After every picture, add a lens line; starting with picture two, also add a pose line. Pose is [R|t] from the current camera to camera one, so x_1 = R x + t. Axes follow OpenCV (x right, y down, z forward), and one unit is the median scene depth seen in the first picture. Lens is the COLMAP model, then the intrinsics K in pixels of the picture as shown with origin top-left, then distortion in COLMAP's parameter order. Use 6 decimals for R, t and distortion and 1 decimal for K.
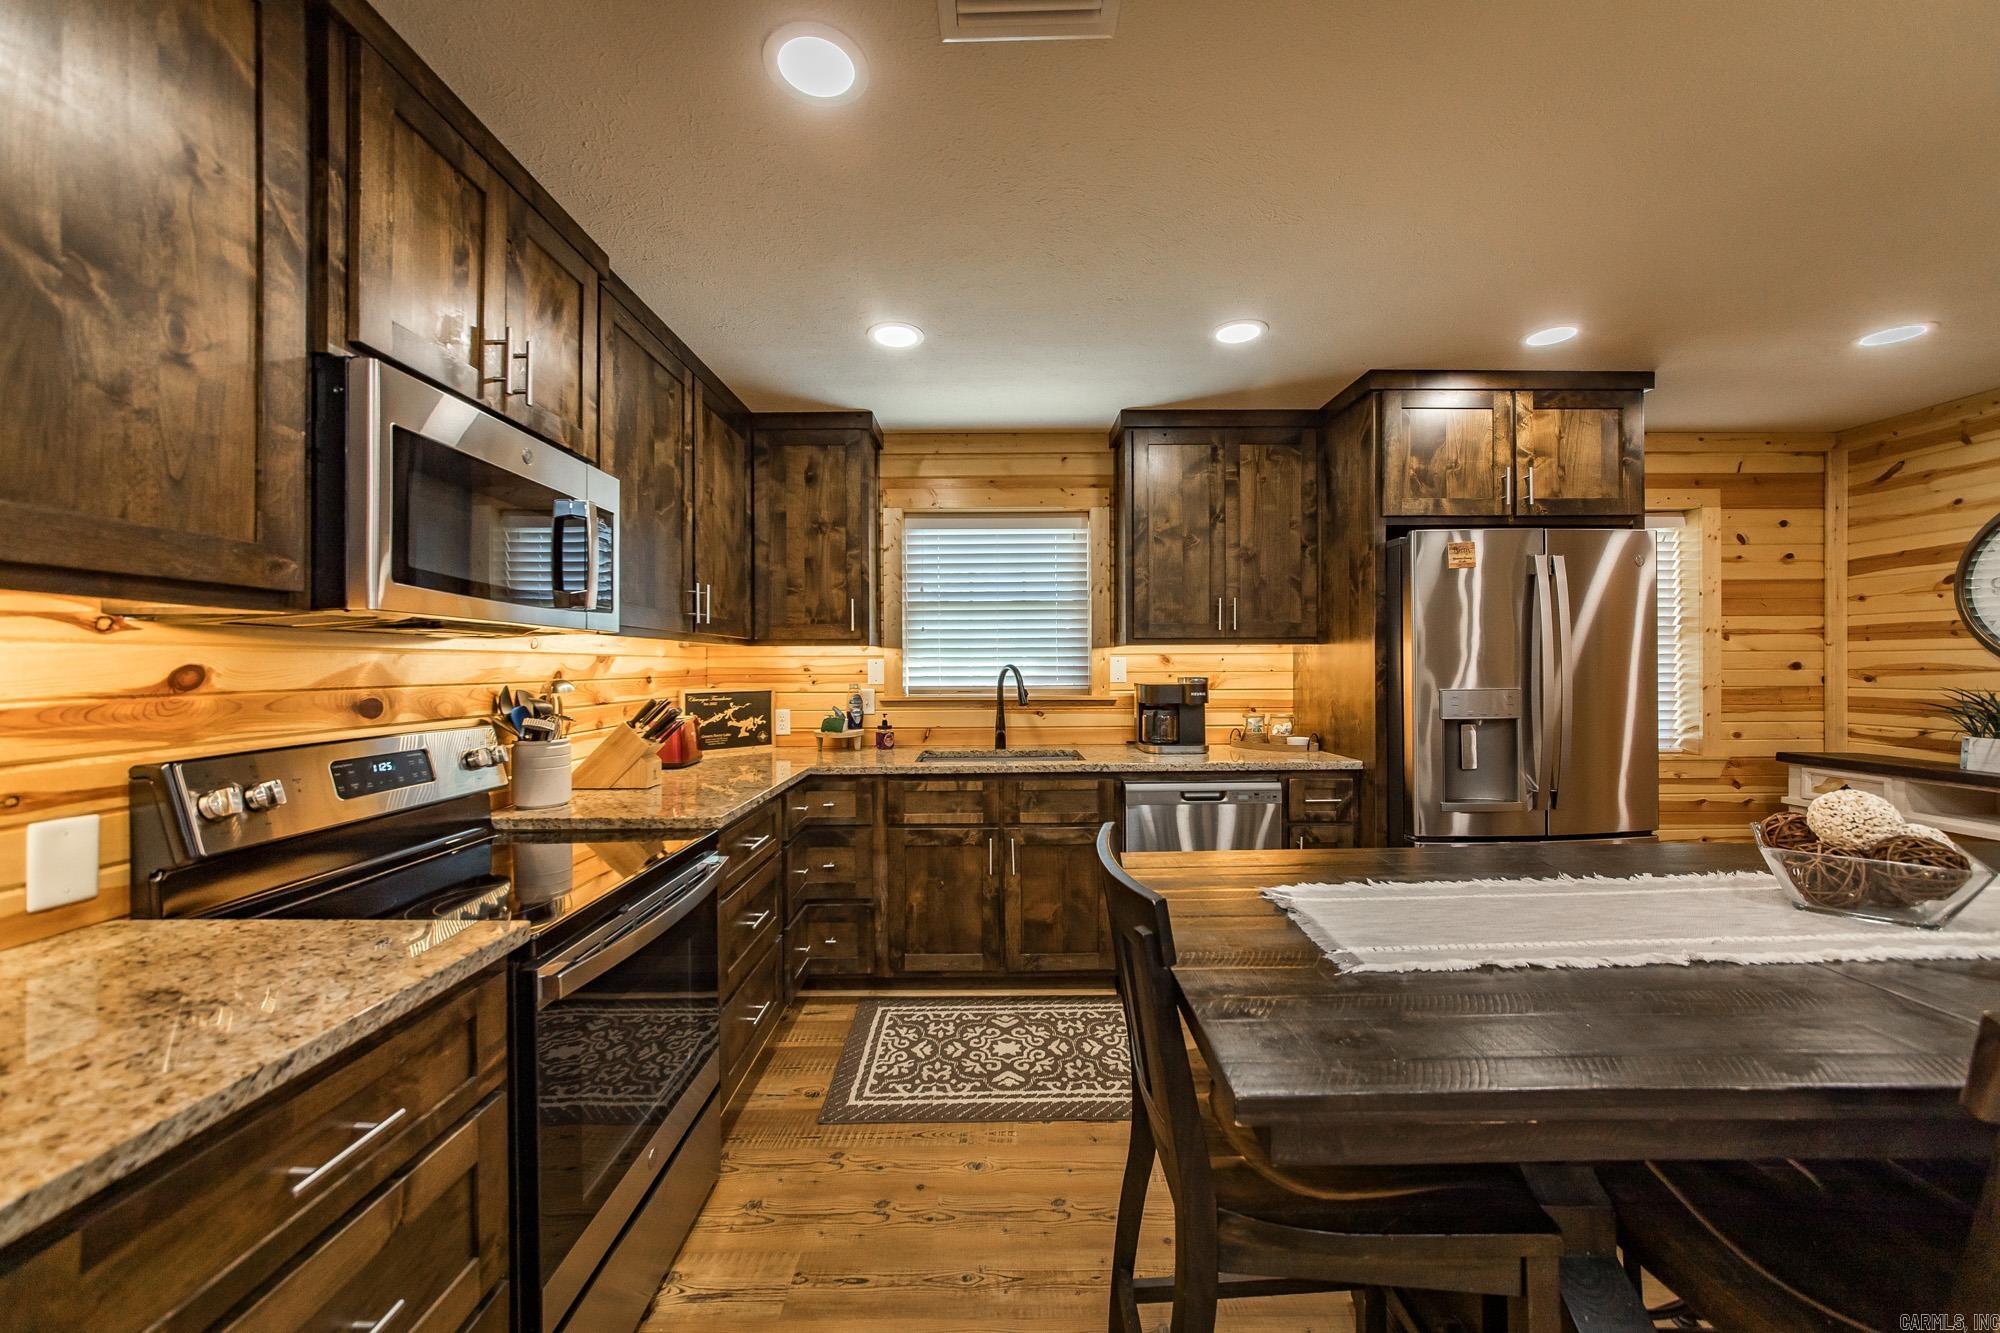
lens RADIAL K [[709.2, 0, 995.6], [0, 709.2, 666.4], [0, 0, 1]] dist [0.002932, 0.000306]
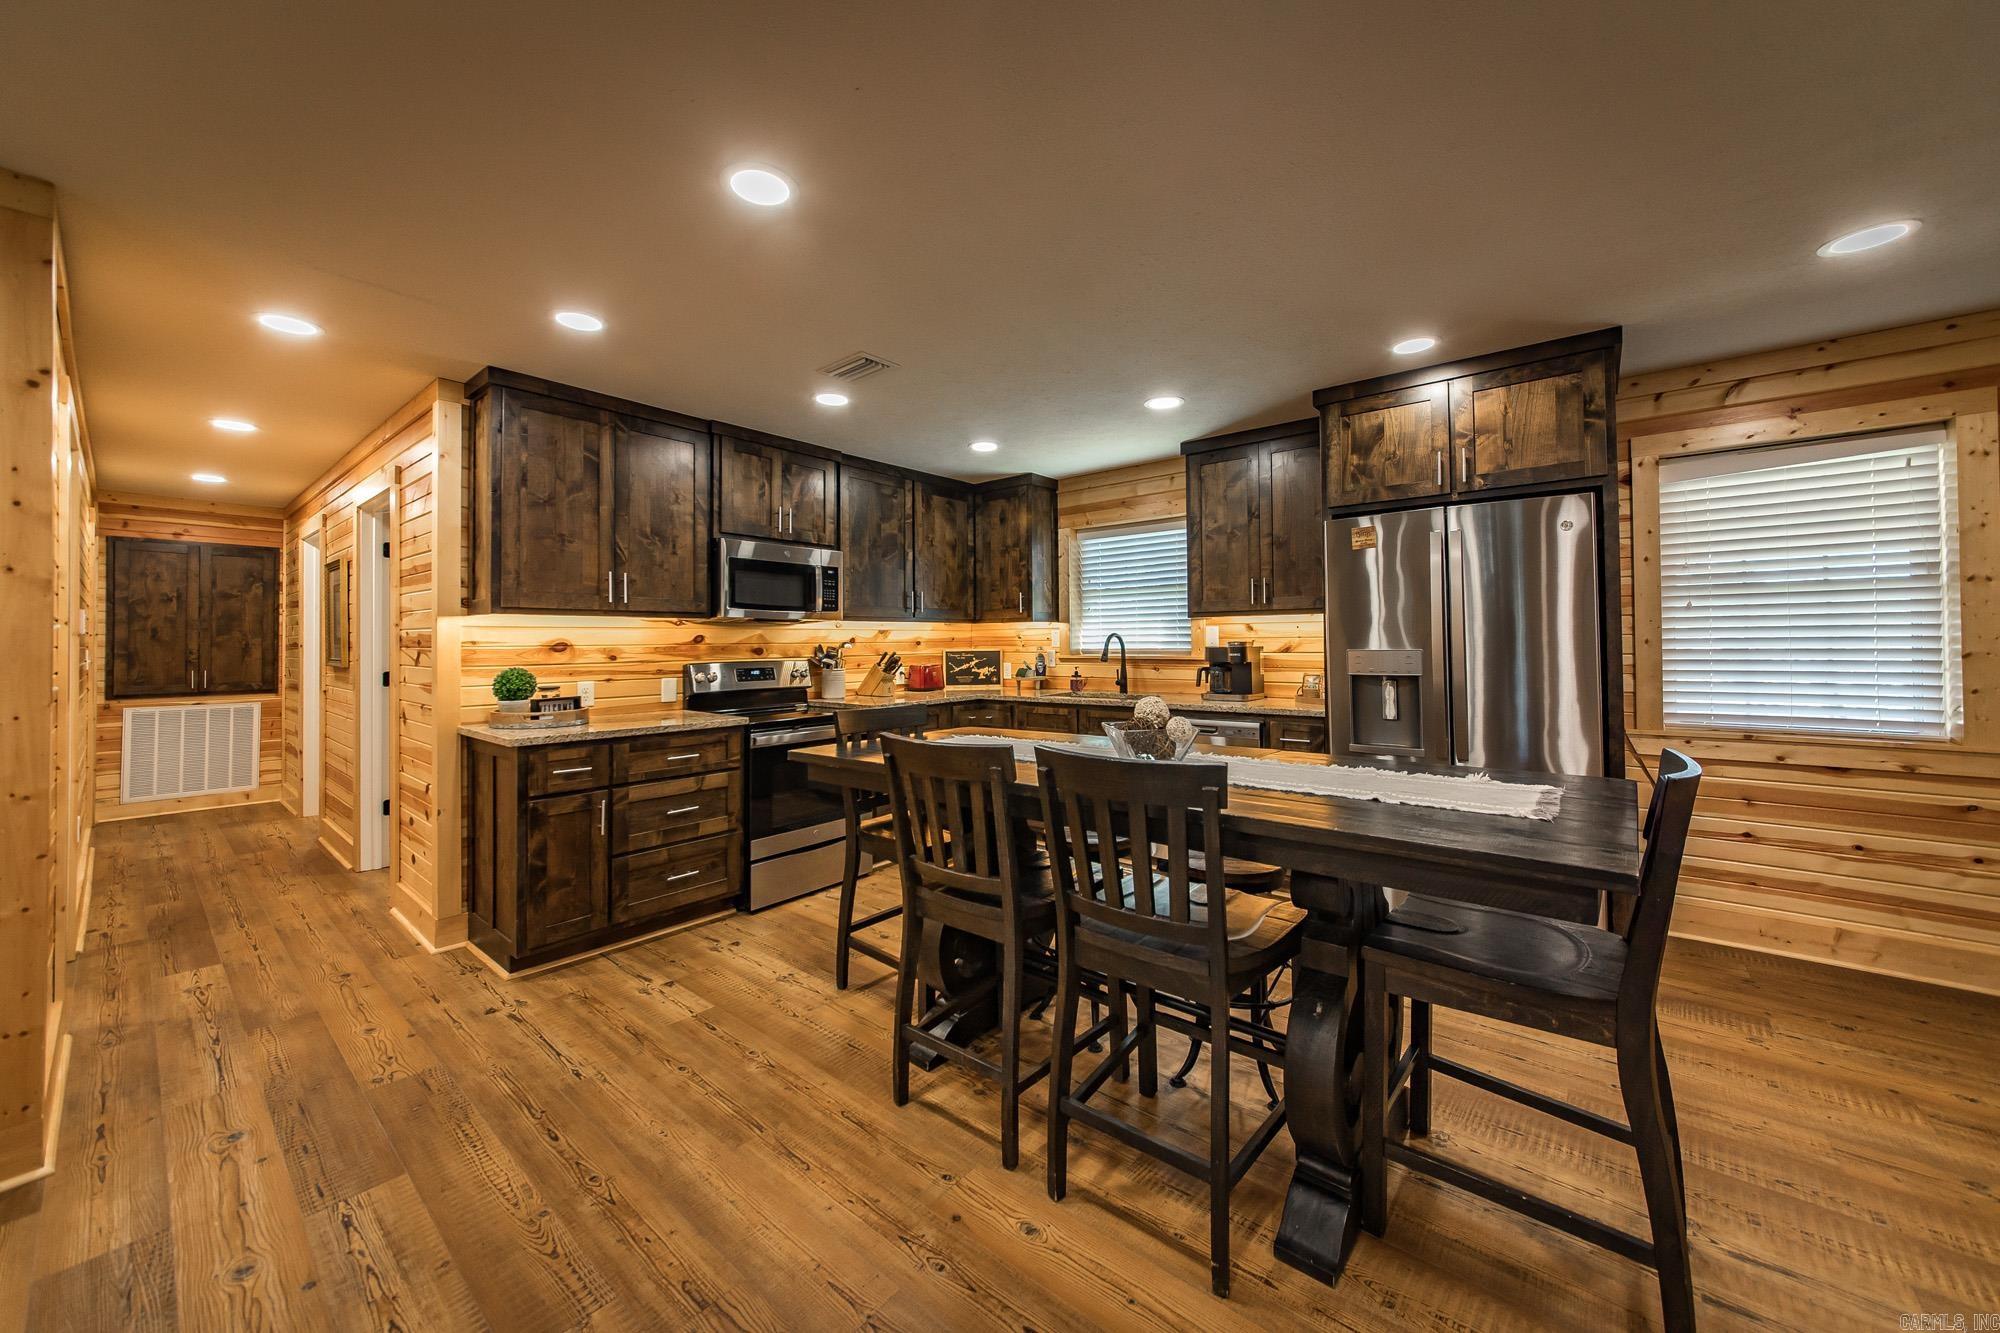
lens RADIAL K [[709.2, 0, 1032.3], [0, 709.2, 630.8], [0, 0, 1]] dist [0.002932, 0.000306]
pose [[0.788503, -0.011624, -0.614921, 0.814945], [0.005053, 0.999910, -0.012423, 0.010451], [0.615011, 0.006688, 0.788491, -0.243262]]
